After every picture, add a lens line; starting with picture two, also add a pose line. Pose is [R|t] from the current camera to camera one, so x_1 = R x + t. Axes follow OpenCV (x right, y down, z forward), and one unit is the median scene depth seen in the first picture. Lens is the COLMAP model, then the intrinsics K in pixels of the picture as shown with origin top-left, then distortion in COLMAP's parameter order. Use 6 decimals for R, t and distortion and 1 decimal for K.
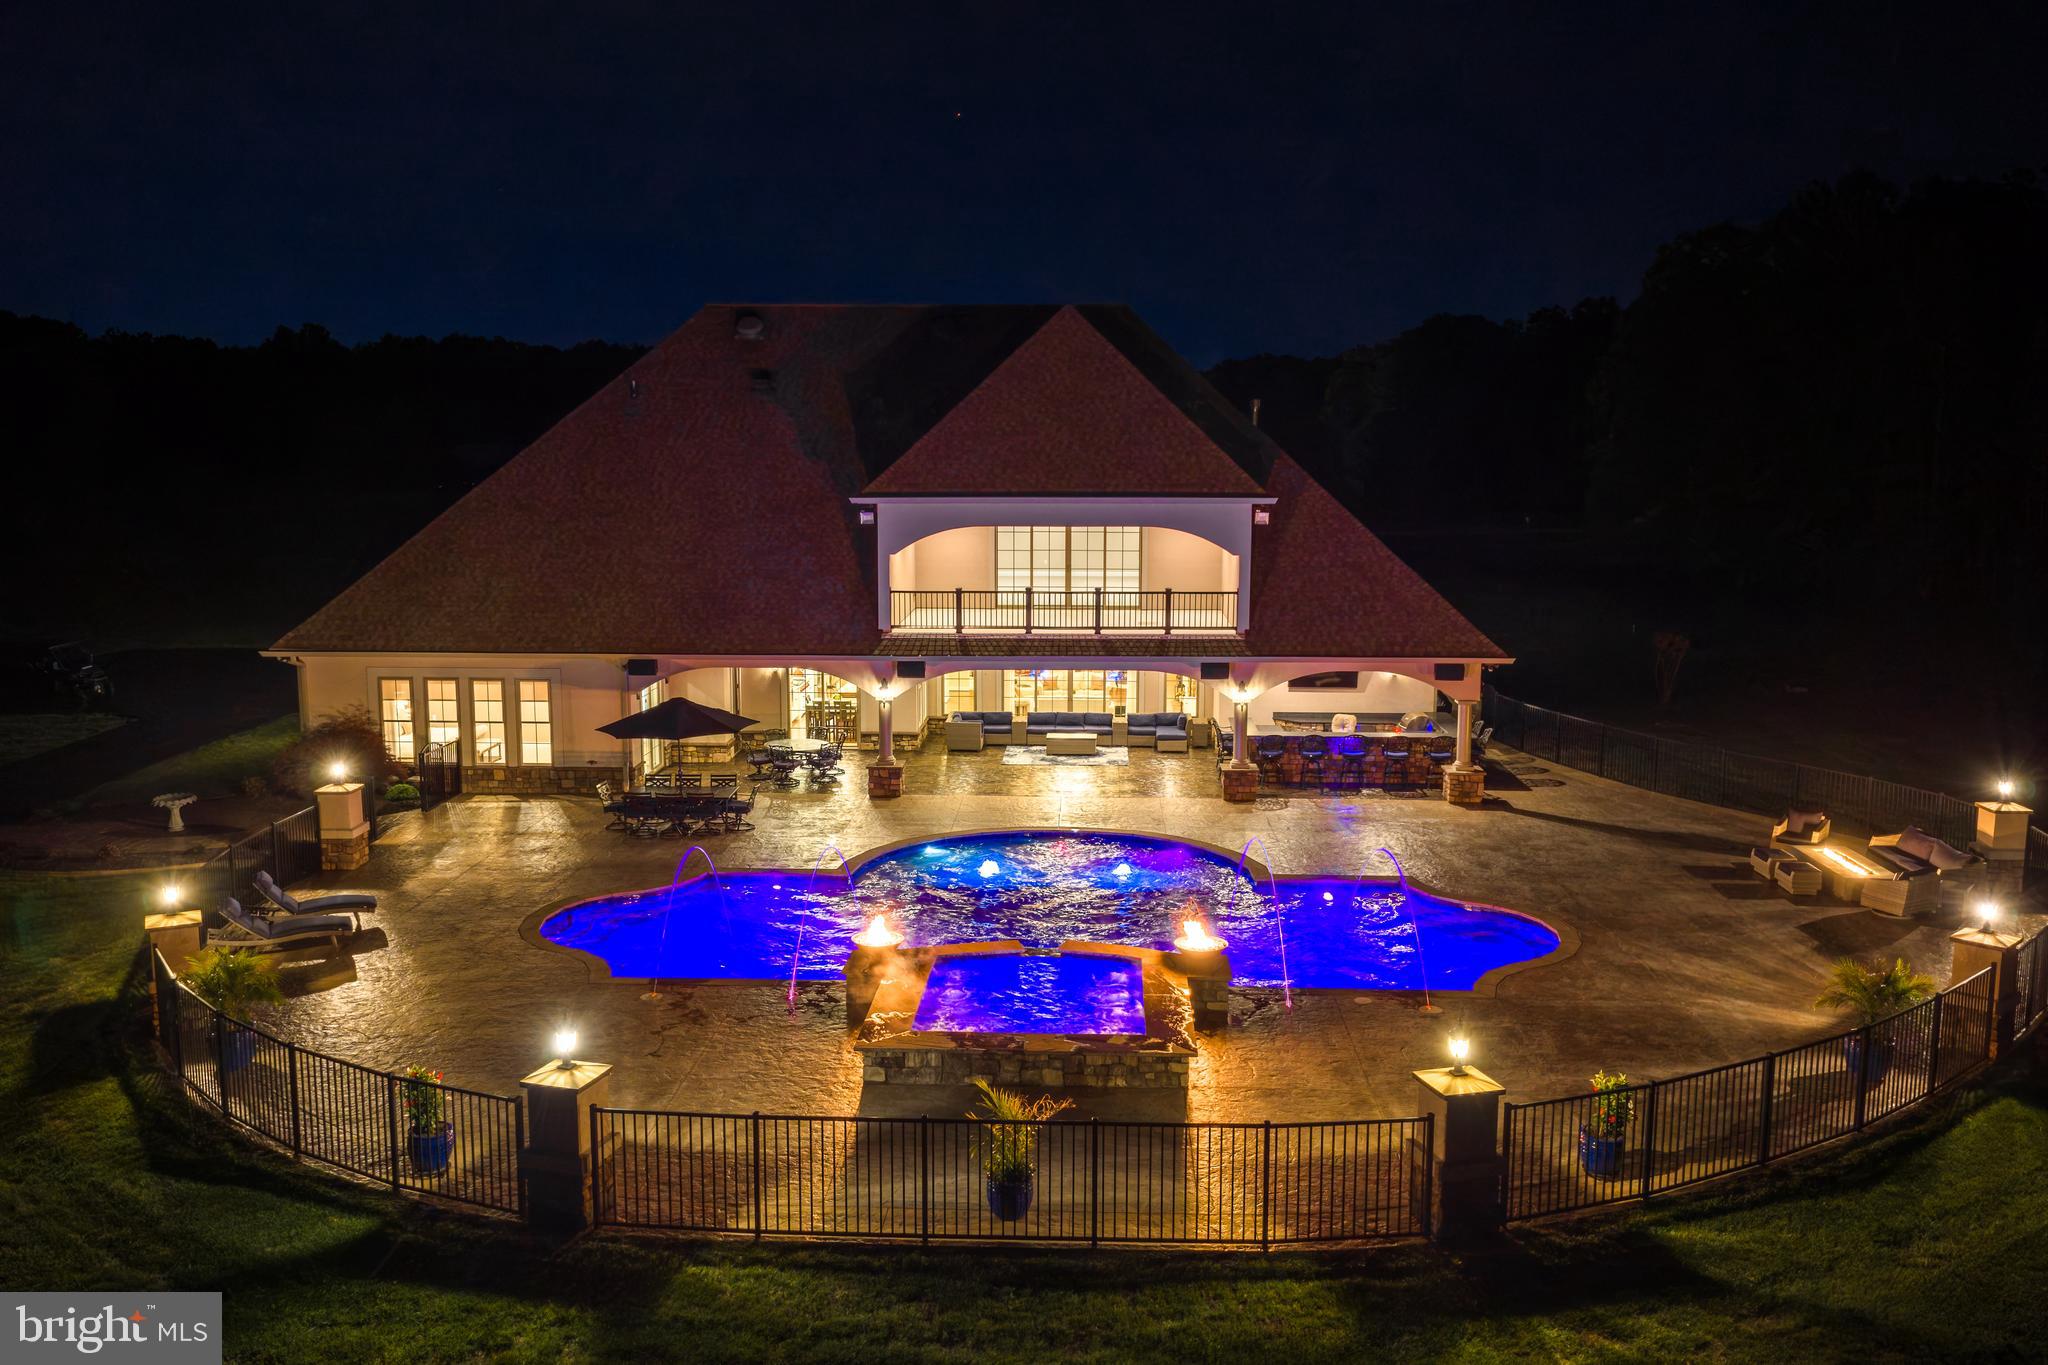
lens RADIAL K [[1690.2, 0, 1024.0], [0, 1690.2, 682.5], [0, 0, 1]] dist [0.002417, 0.002109]
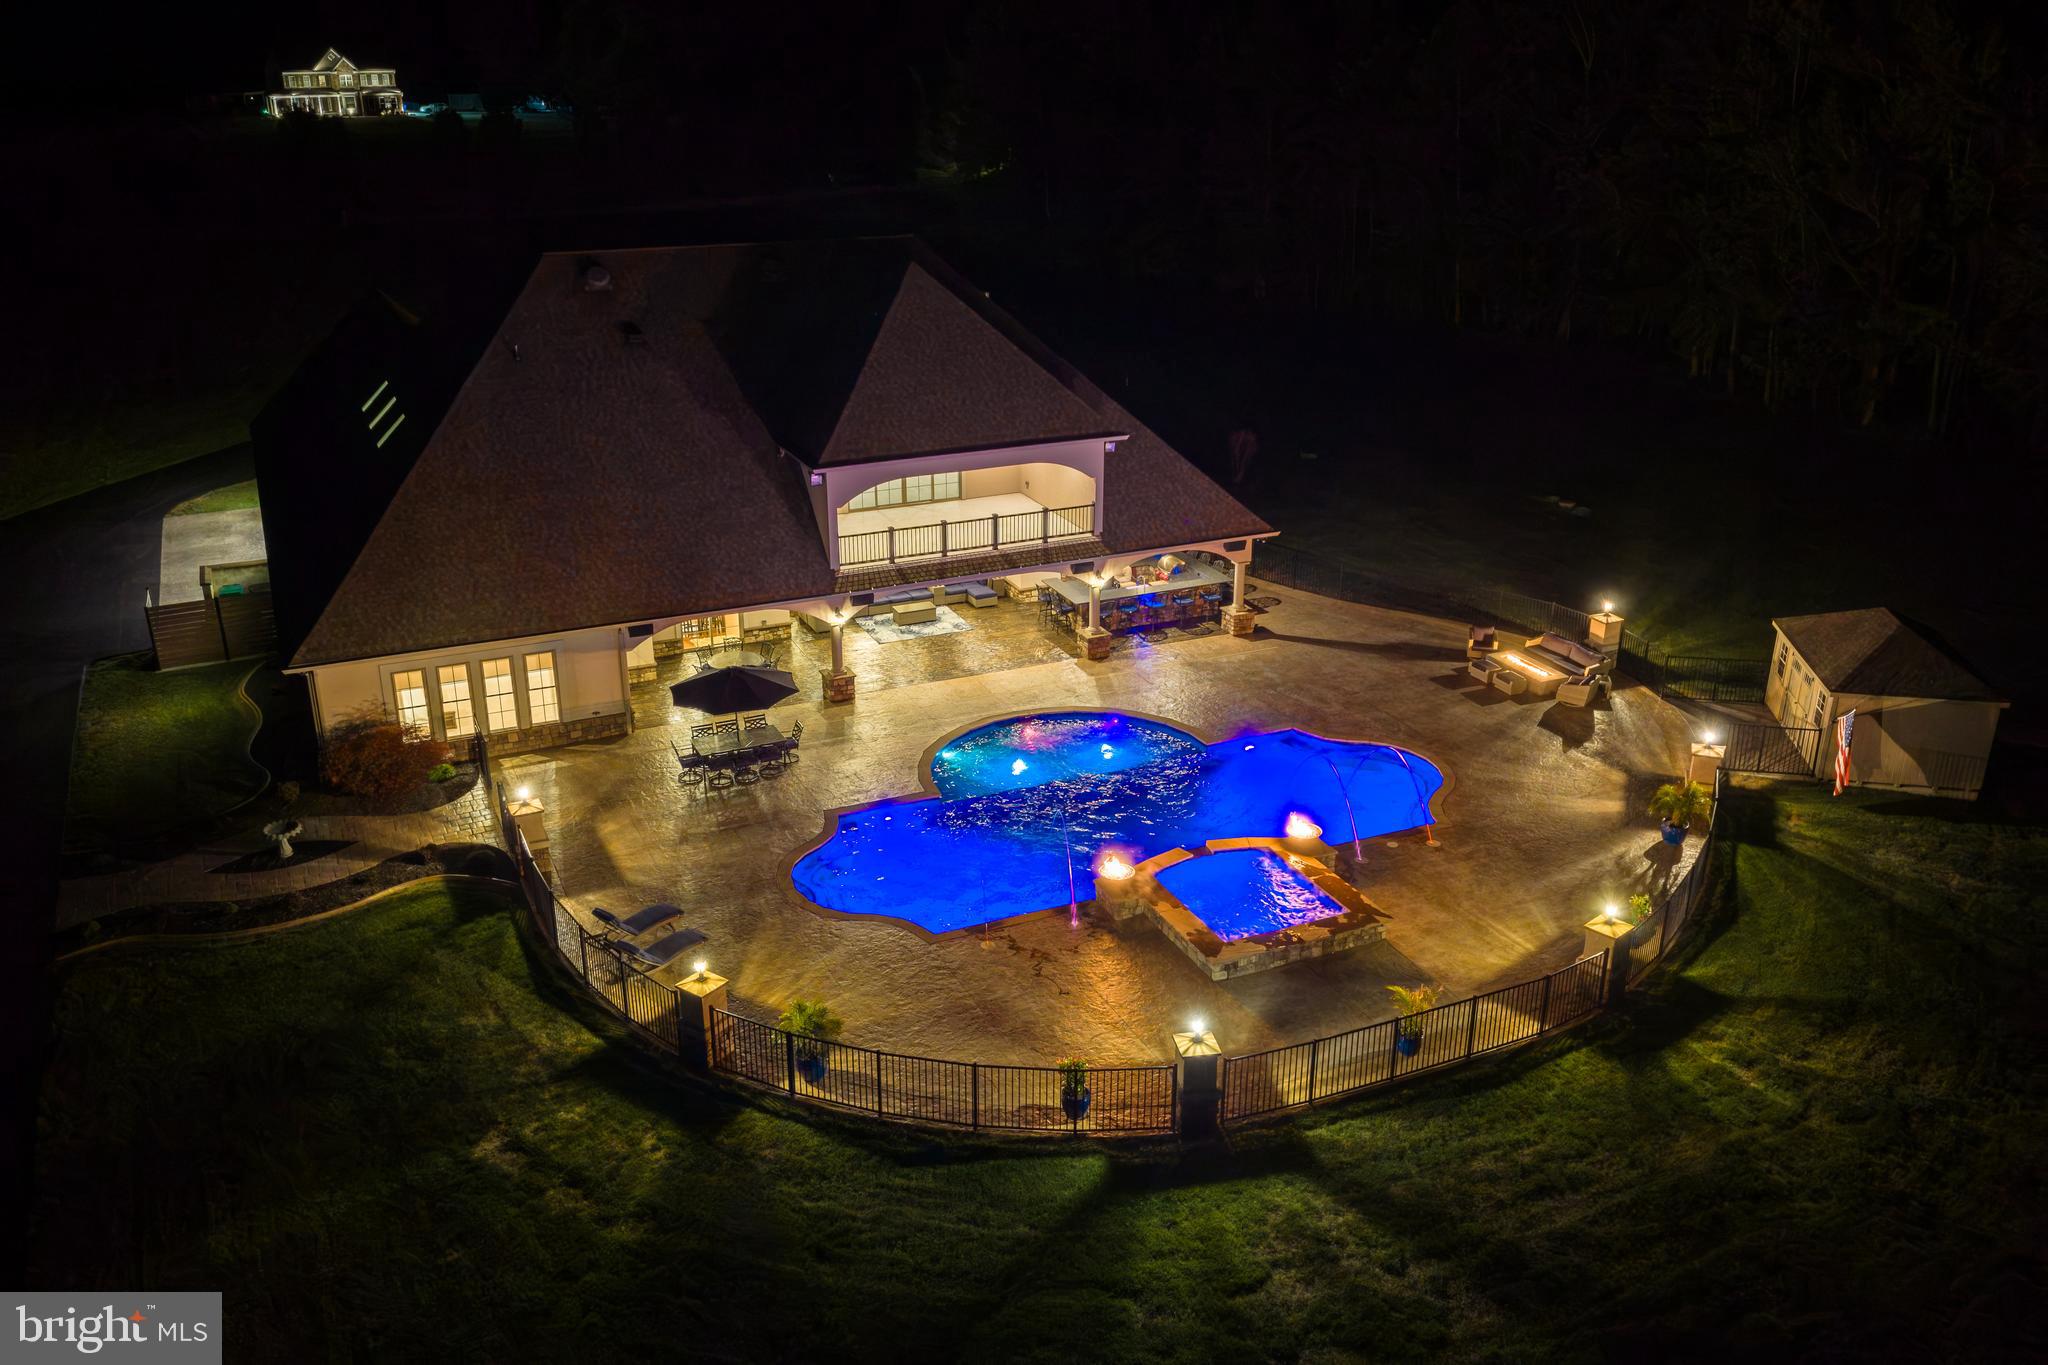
lens RADIAL K [[1657.8, 0, 1015.8], [0, 1657.8, 643.7], [0, 0, 1]] dist [-0.003898, -0.001732]
pose [[0.894070, -0.156018, 0.419877, -0.473542], [0.066385, 0.973180, 0.220258, -0.231471], [-0.442980, -0.169052, 0.880449, -0.112170]]
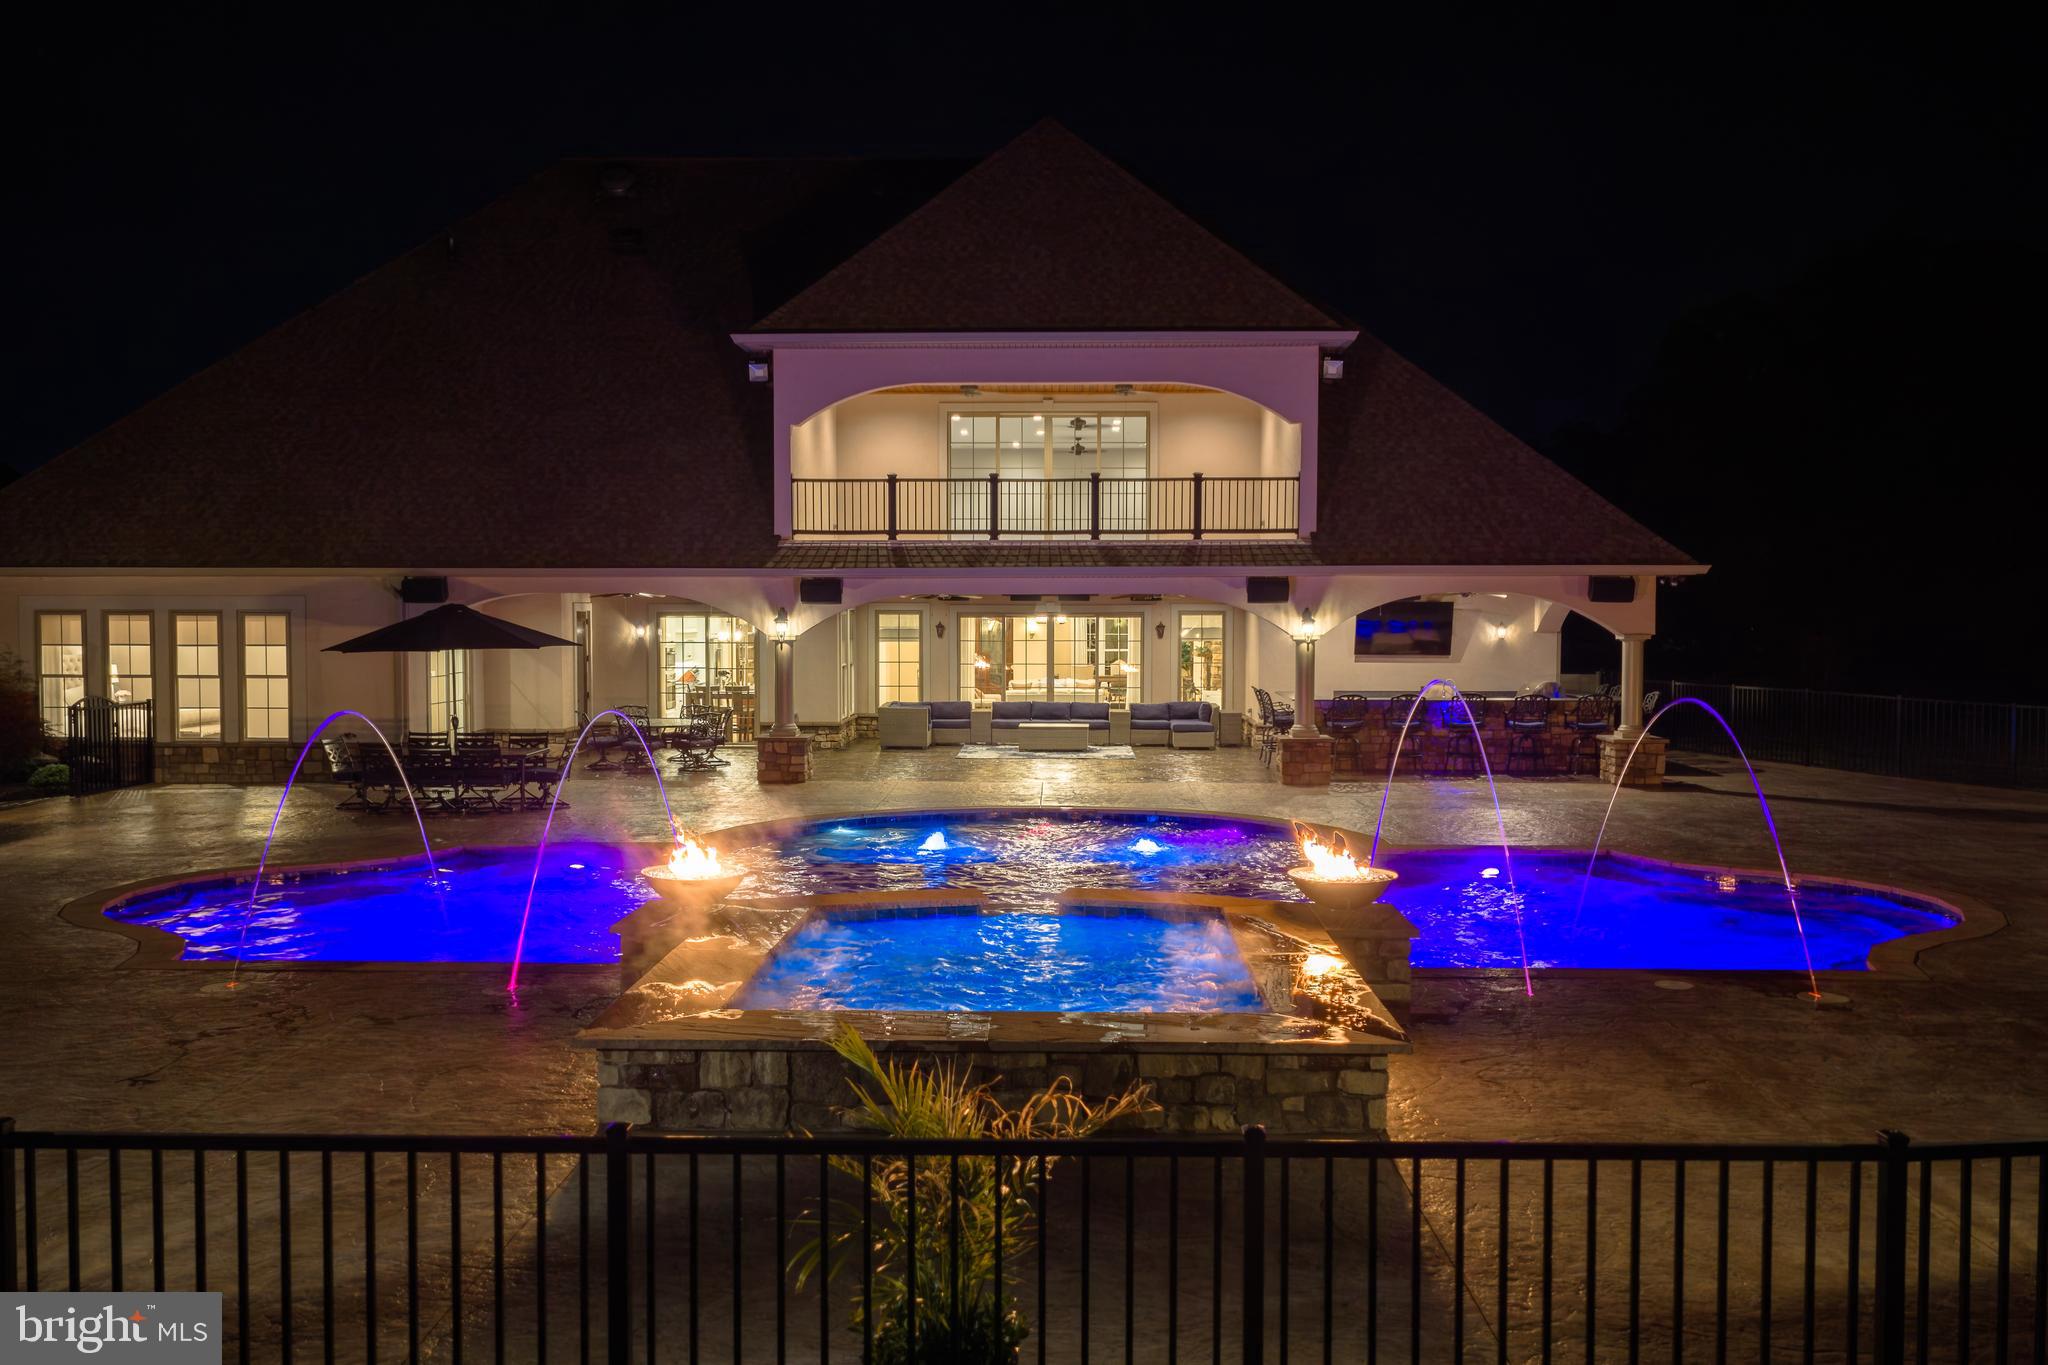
lens RADIAL K [[1690.2, 0, 1024.0], [0, 1690.2, 682.5], [0, 0, 1]] dist [0.002417, 0.002109]
pose [[0.999770, -0.001958, 0.021342, 0.000048], [0.004044, 0.995162, -0.098166, 0.095167], [-0.021046, 0.098229, 0.994941, 0.324115]]
